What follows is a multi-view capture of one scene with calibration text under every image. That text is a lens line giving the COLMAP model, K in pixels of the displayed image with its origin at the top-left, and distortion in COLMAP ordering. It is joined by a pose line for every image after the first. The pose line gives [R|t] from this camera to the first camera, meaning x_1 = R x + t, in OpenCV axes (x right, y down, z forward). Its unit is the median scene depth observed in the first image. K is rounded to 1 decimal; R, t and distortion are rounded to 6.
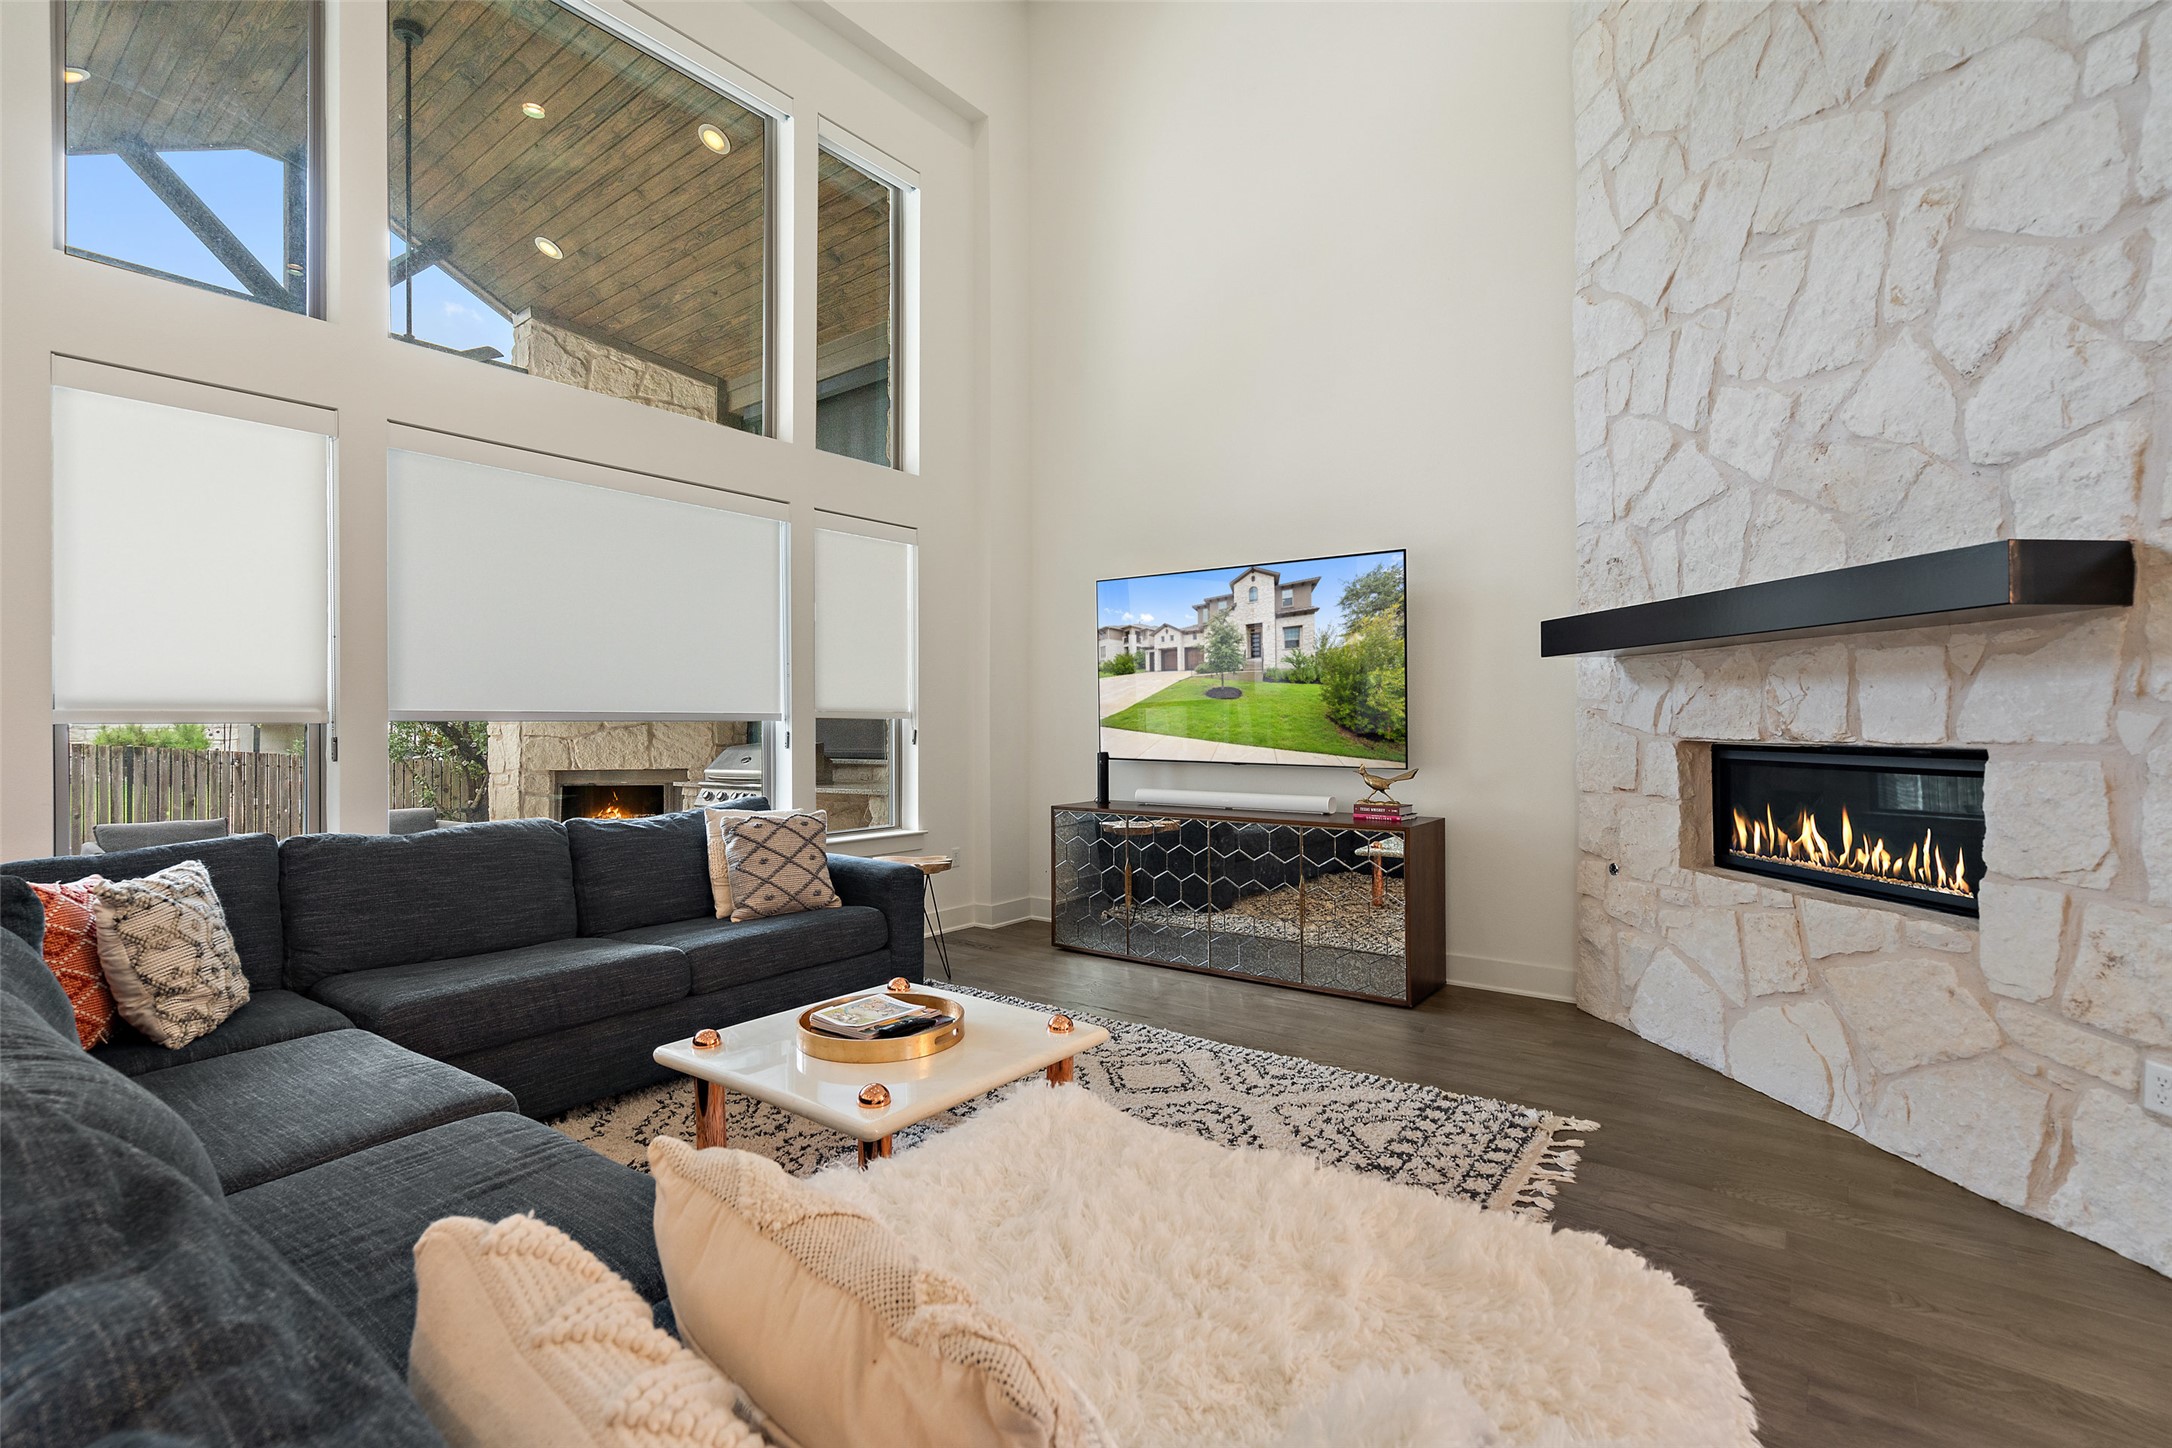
lens RADIAL K [[993.5, 0, 1100.2], [0, 993.5, 726.8], [0, 0, 1]] dist [-0.001511, 0.001230]
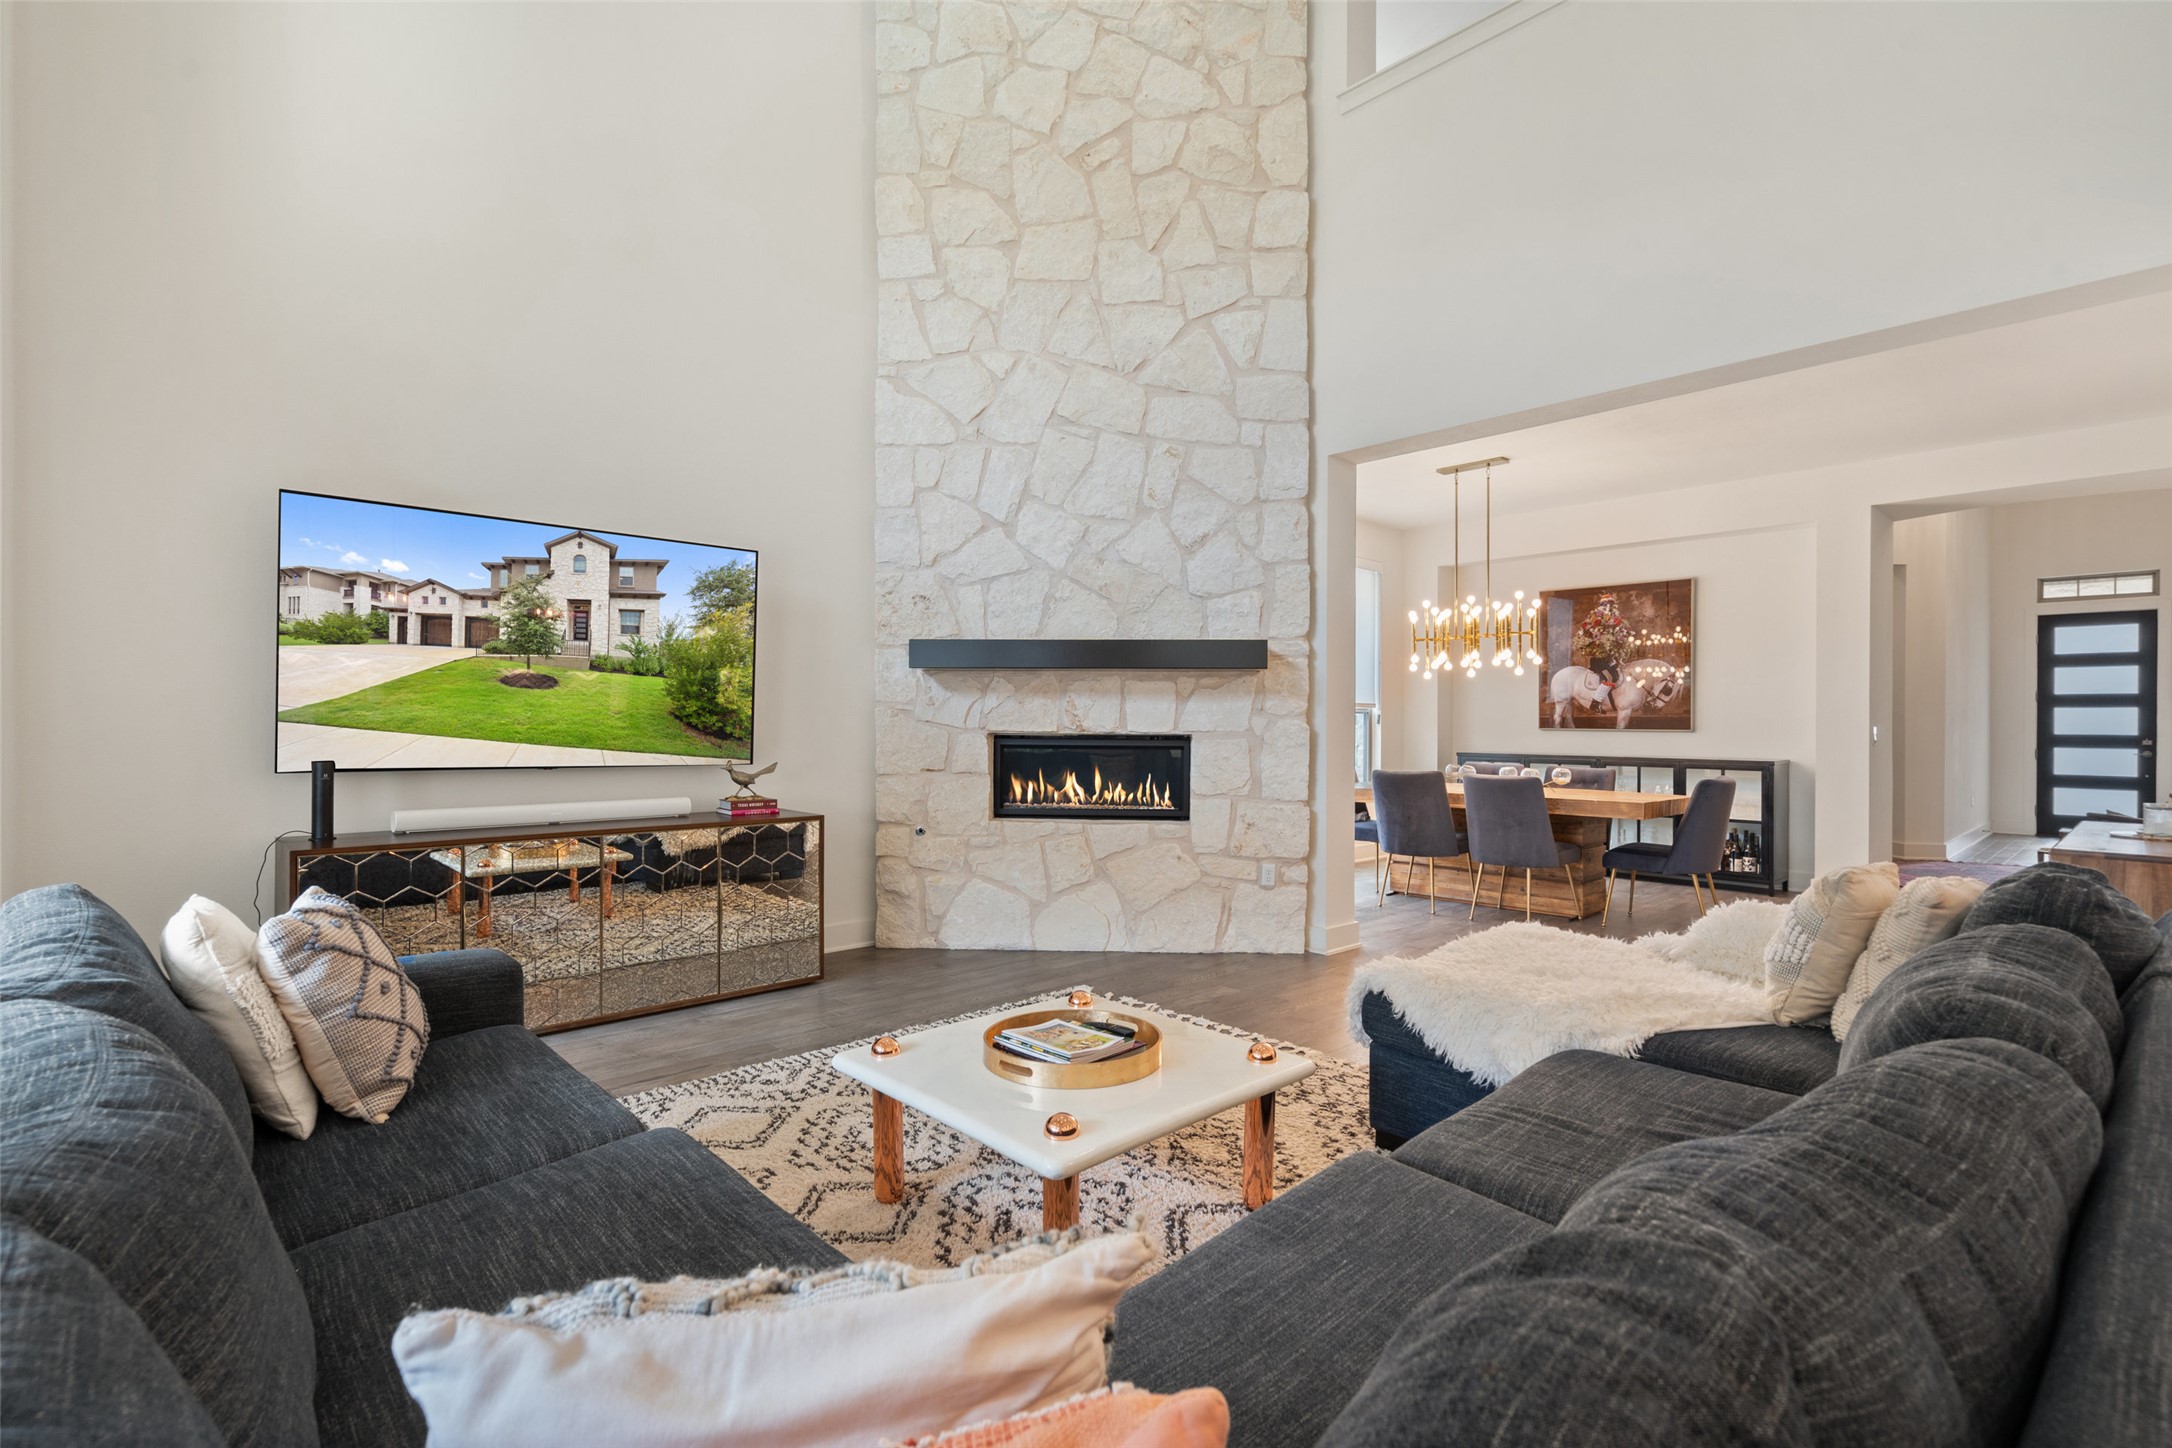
lens RADIAL K [[1003.6, 0, 1087.6], [0, 1003.6, 738.2], [0, 0, 1]] dist [-0.001343, 0.001180]
pose [[0.177000, -0.014504, 0.984104, -0.746600], [-0.000327, 0.999890, 0.014795, -0.000333], [-0.984211, -0.002940, 0.176976, 0.539429]]
